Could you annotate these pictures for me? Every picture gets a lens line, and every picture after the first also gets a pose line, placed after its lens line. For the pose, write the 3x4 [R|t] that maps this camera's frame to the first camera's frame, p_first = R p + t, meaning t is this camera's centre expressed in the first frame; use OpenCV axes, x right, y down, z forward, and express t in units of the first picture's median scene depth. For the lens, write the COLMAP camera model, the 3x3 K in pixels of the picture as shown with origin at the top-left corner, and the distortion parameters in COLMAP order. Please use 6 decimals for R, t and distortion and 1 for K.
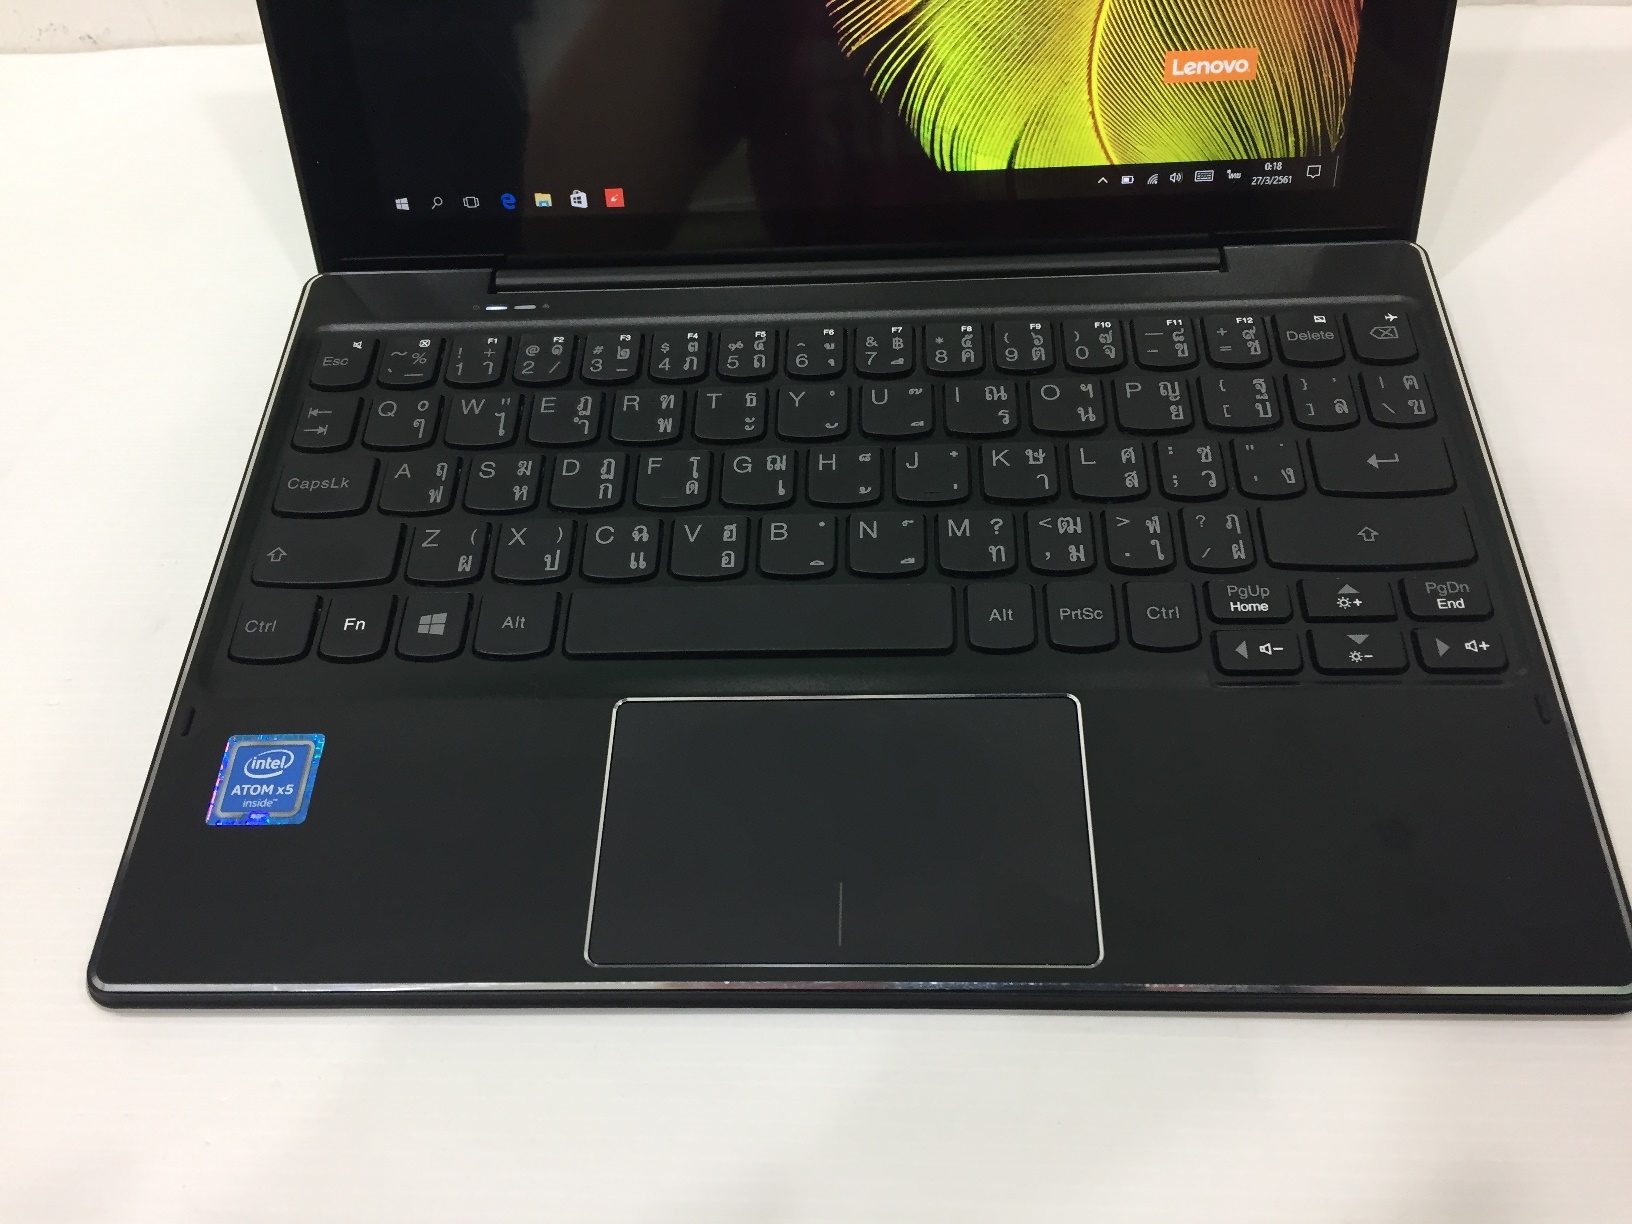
lens RADIAL K [[1423.3, 0, 818.9], [0, 1423.3, 613.7], [0, 0, 1]] dist [0.062022, -0.079416]
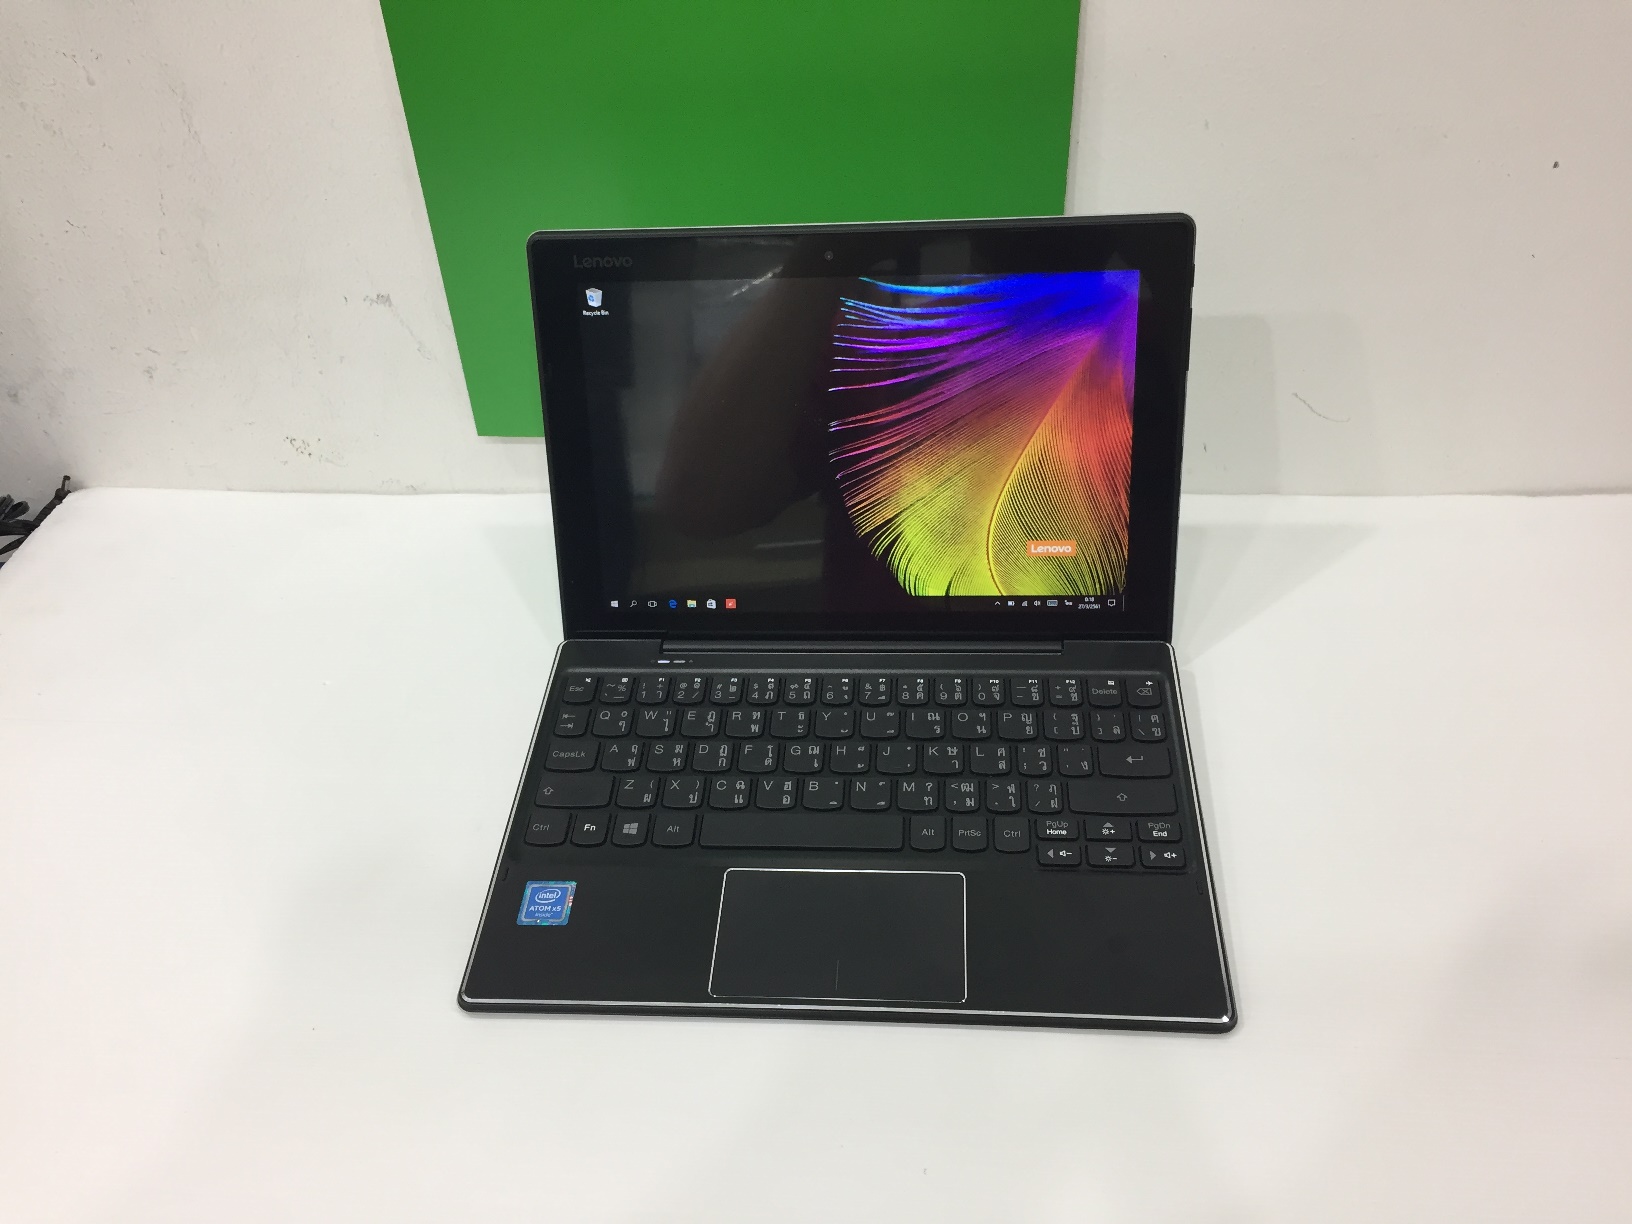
lens RADIAL K [[1423.3, 0, 818.9], [0, 1423.3, 613.7], [0, 0, 1]] dist [0.062022, -0.079416]
pose [[0.999041, 0.027827, -0.033814, 0.033528], [-0.034334, 0.977019, -0.210367, 0.107605], [0.027183, 0.211326, 0.977037, -0.827689]]
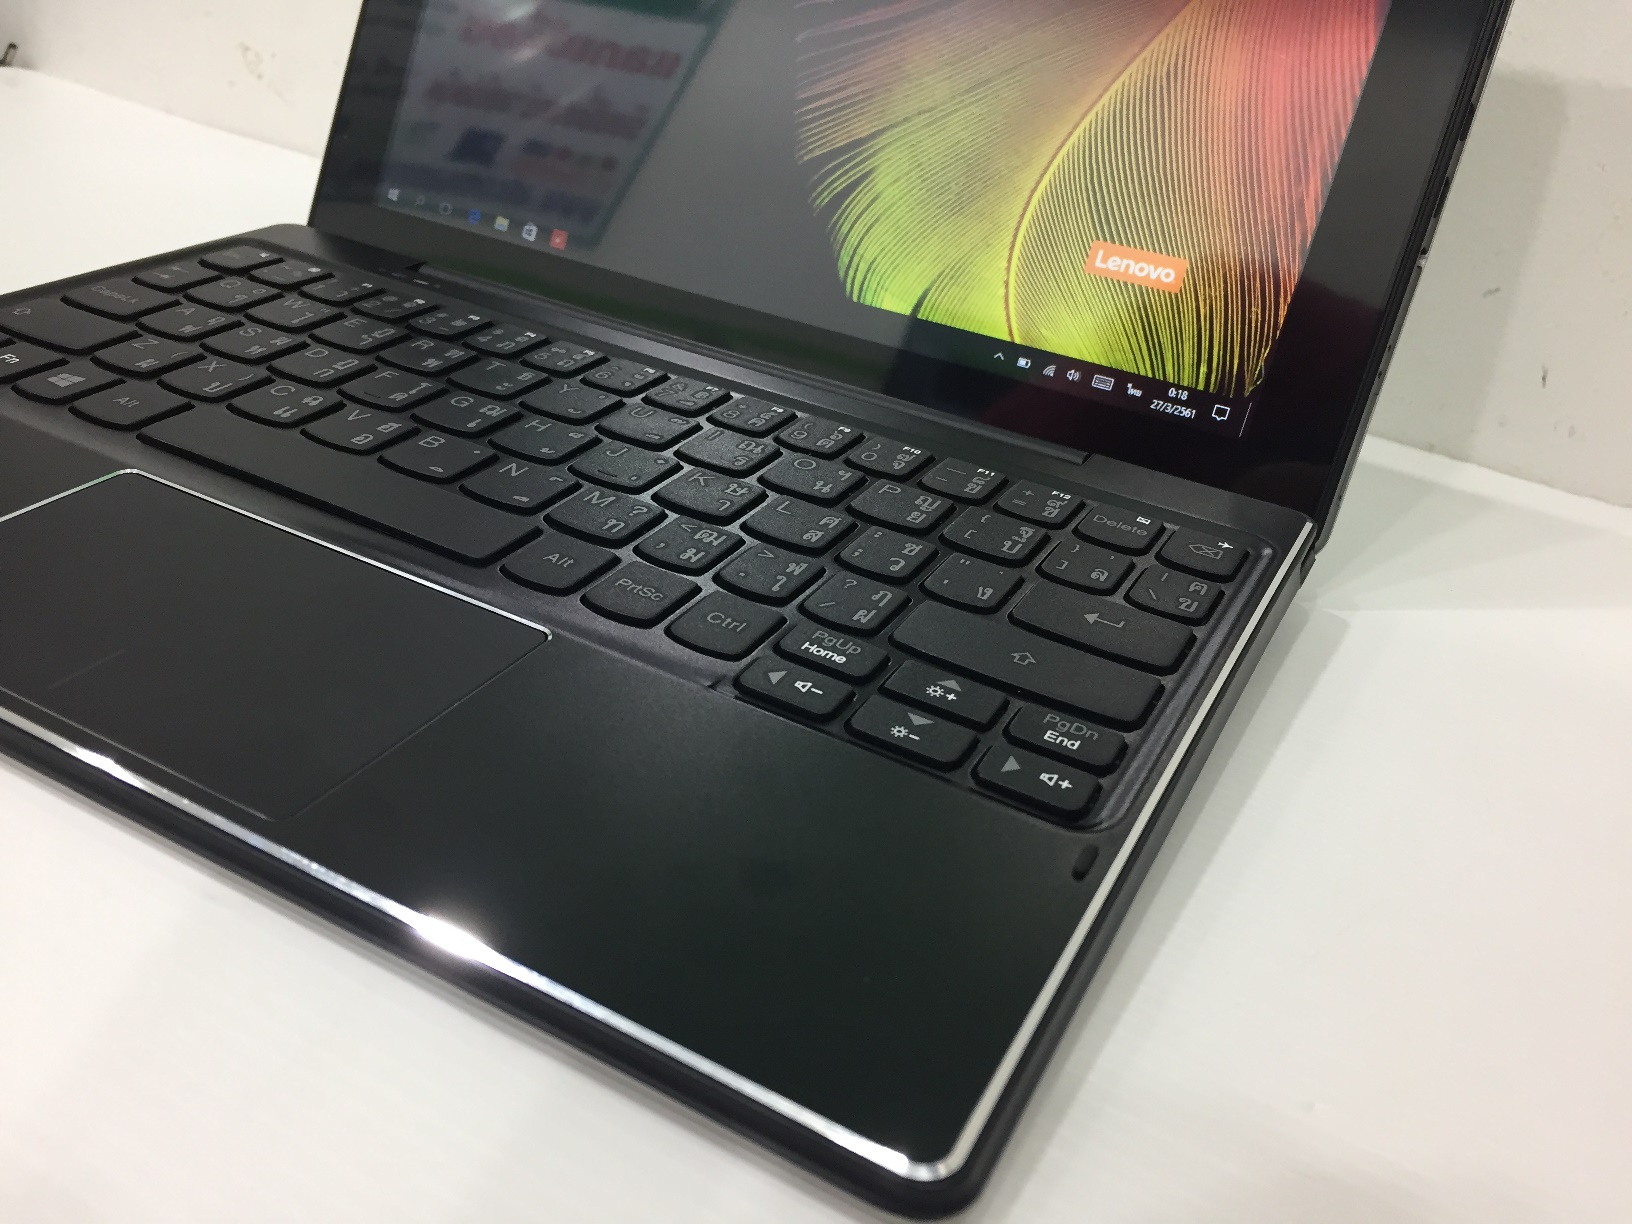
lens RADIAL K [[1423.3, 0, 818.9], [0, 1423.3, 613.7], [0, 0, 1]] dist [0.062022, -0.079416]
pose [[0.881057, 0.353611, -0.314162, 0.464889], [-0.455657, 0.812745, -0.363074, 0.224861], [0.126947, 0.463039, 0.877200, 0.279077]]
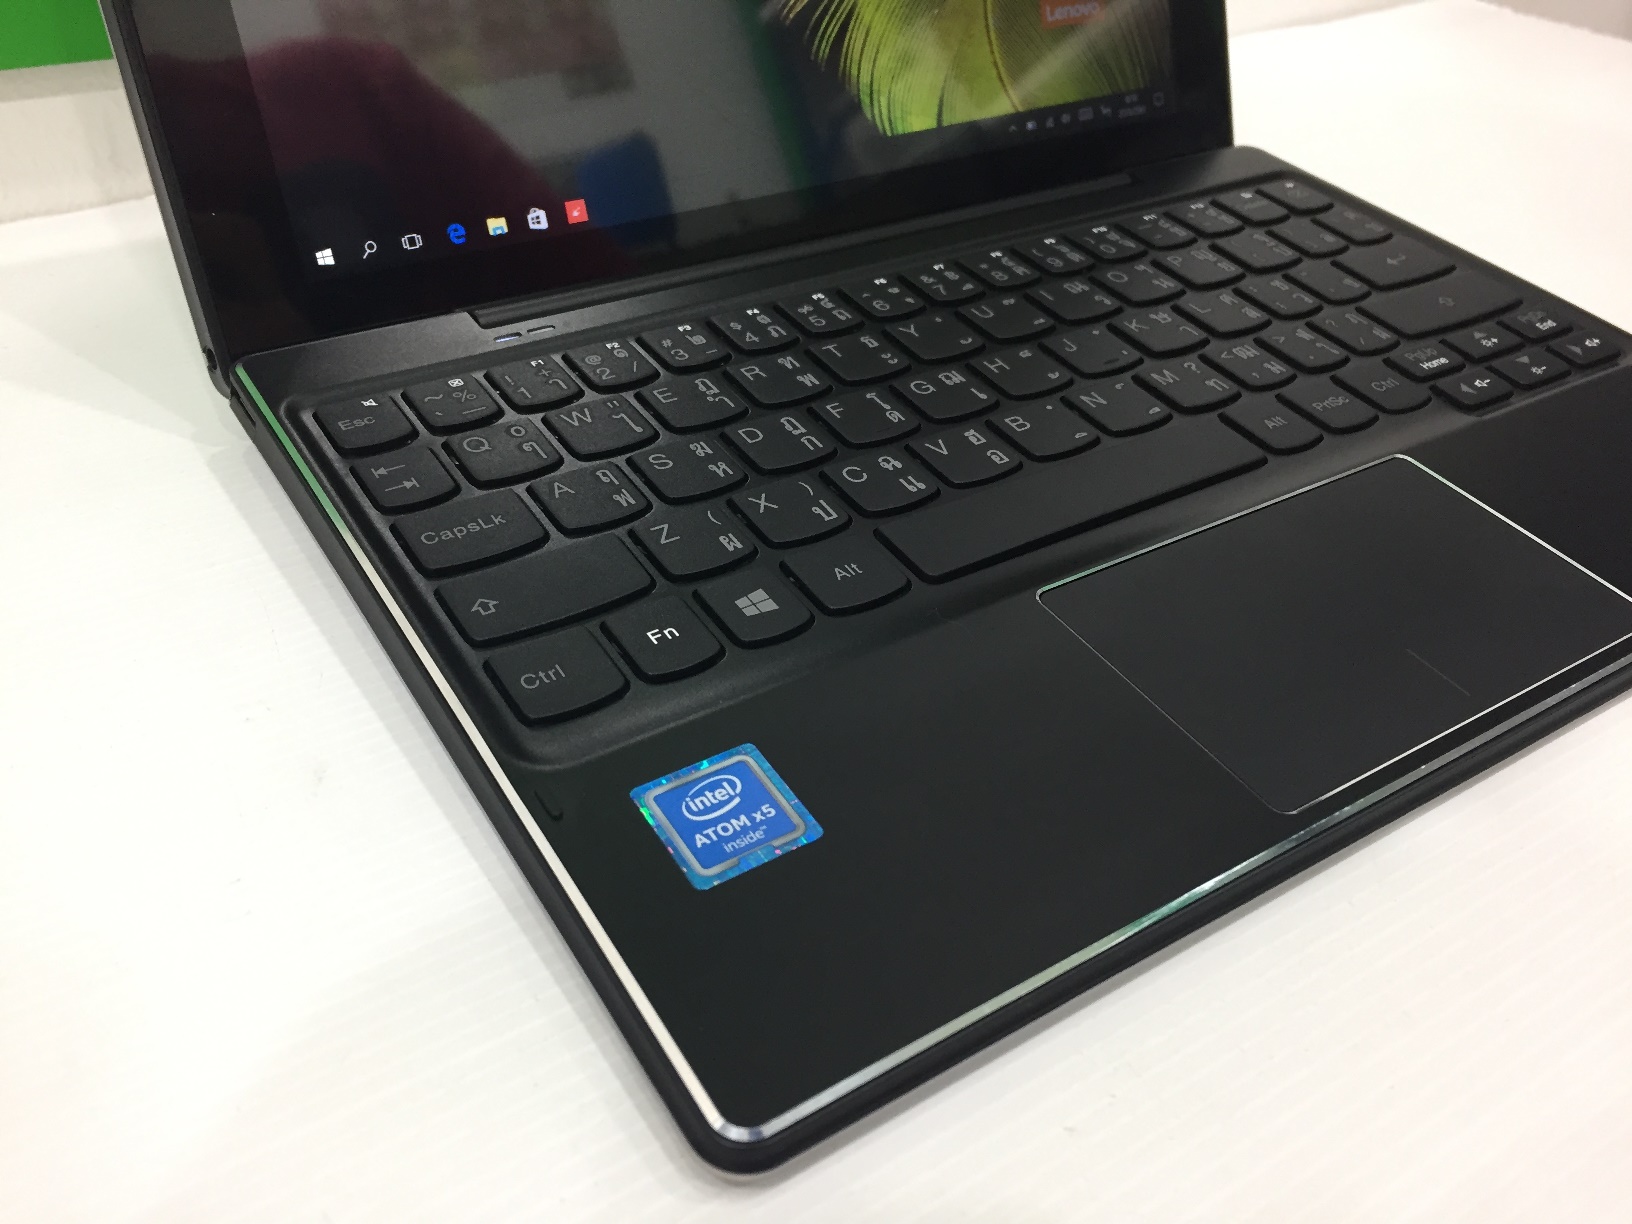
lens RADIAL K [[1423.3, 0, 818.9], [0, 1423.3, 613.7], [0, 0, 1]] dist [0.062022, -0.079416]
pose [[0.815795, -0.266041, 0.513518, -0.570980], [0.395967, 0.904102, -0.160656, 0.132165], [-0.421532, 0.334399, 0.842905, 0.320719]]
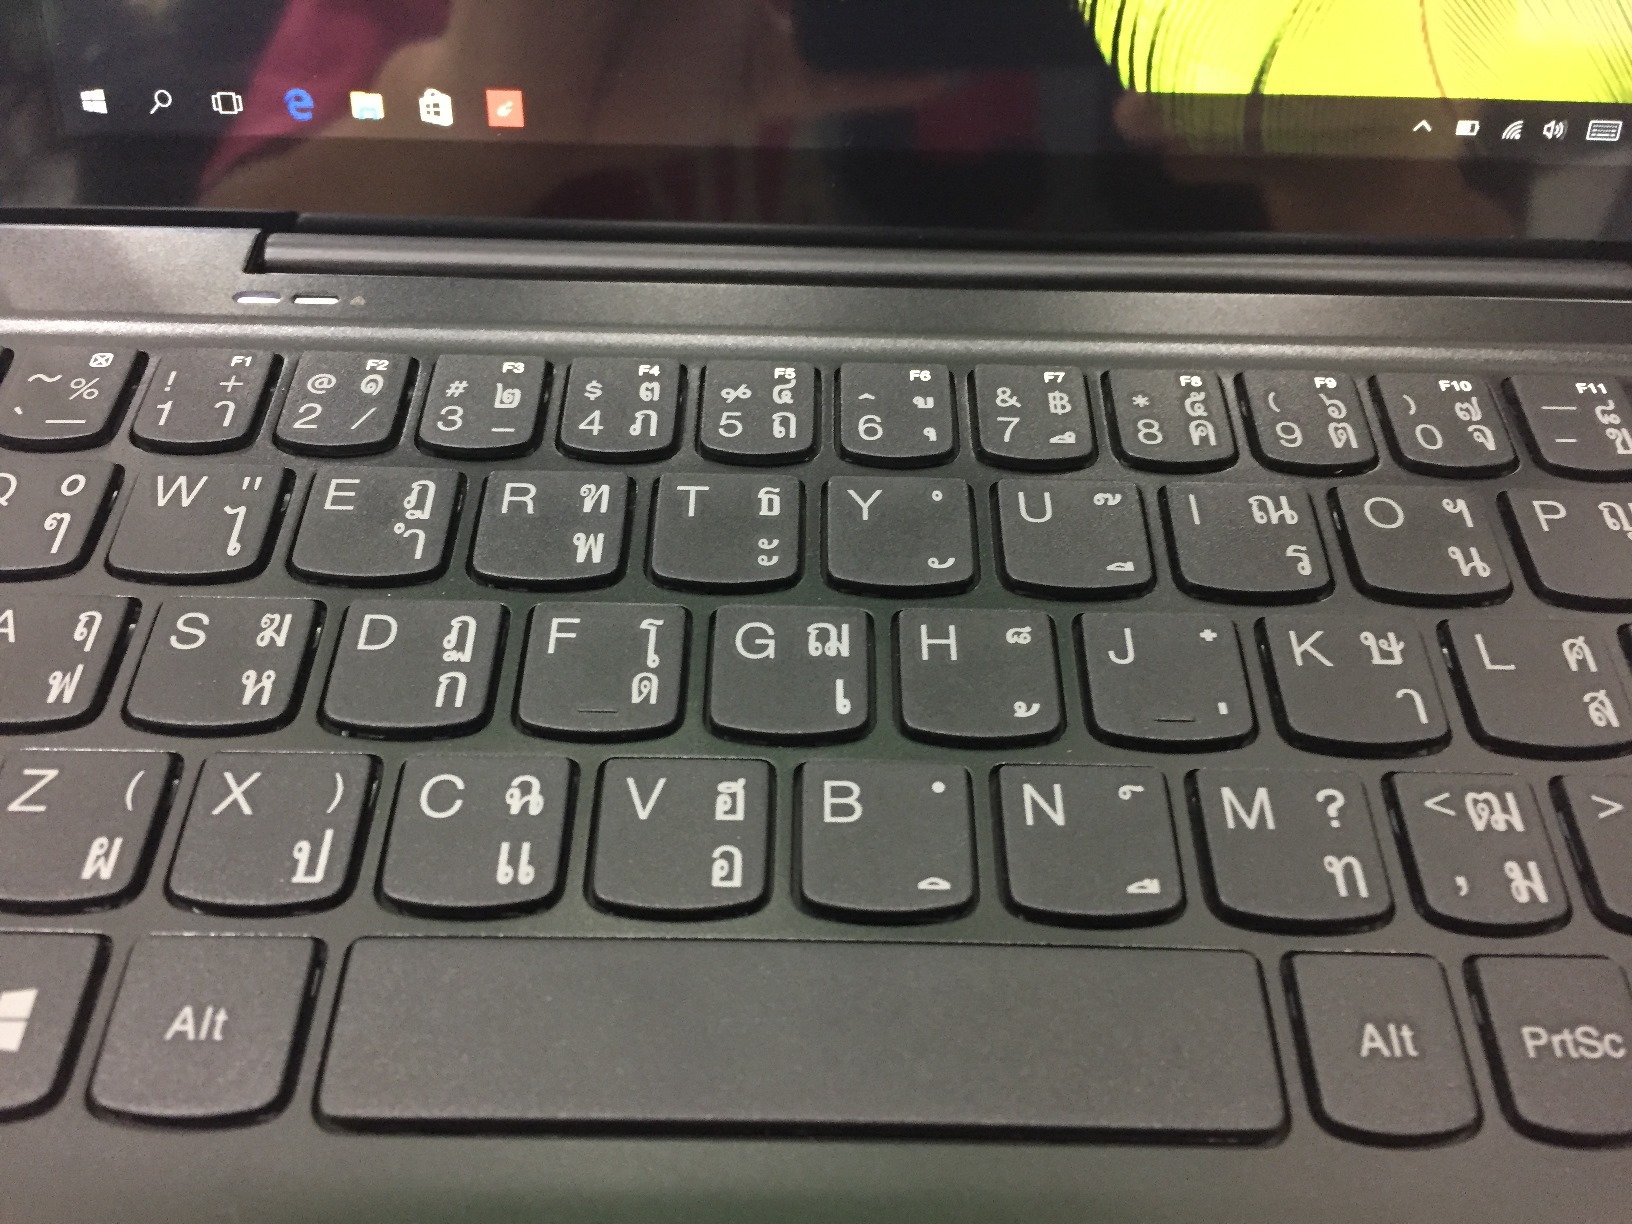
lens RADIAL K [[1441.7, 0, 816.0], [0, 1441.7, 612.0], [0, 0, 1]] dist [0.071477, -0.145344]
pose [[0.996747, 0.037048, 0.071570, -0.065314], [-0.032059, 0.997057, -0.069636, -0.078790], [-0.073939, 0.067115, 0.995002, 0.511493]]
